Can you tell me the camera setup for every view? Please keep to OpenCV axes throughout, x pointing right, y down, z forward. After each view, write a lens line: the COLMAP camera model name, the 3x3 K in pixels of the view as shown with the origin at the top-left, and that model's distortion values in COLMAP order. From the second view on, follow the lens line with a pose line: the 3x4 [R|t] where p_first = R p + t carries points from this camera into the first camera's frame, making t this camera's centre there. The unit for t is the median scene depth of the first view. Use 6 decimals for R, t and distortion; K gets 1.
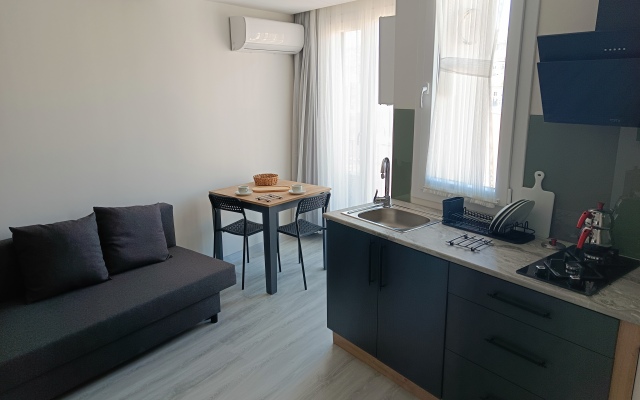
lens RADIAL K [[467.4, 0, 320.7], [0, 467.4, 198.5], [0, 0, 1]] dist [0.026048, -0.016305]
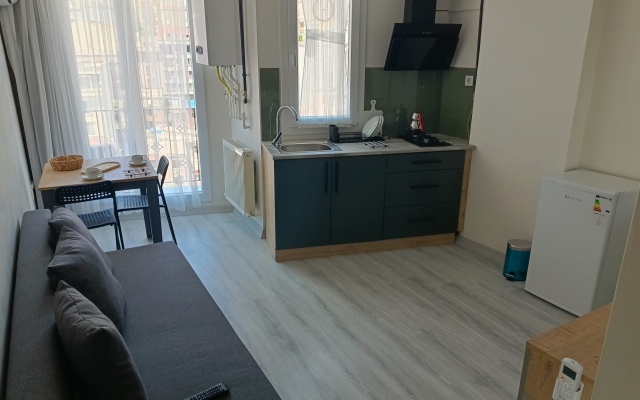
lens RADIAL K [[467.4, 0, 319.7], [0, 467.4, 202.1], [0, 0, 1]] dist [0.026048, -0.016305]
pose [[0.394400, -0.275339, 0.876719, -1.149329], [0.208657, 0.955969, 0.206362, -0.087294], [-0.894936, 0.101544, 0.434486, 0.414264]]
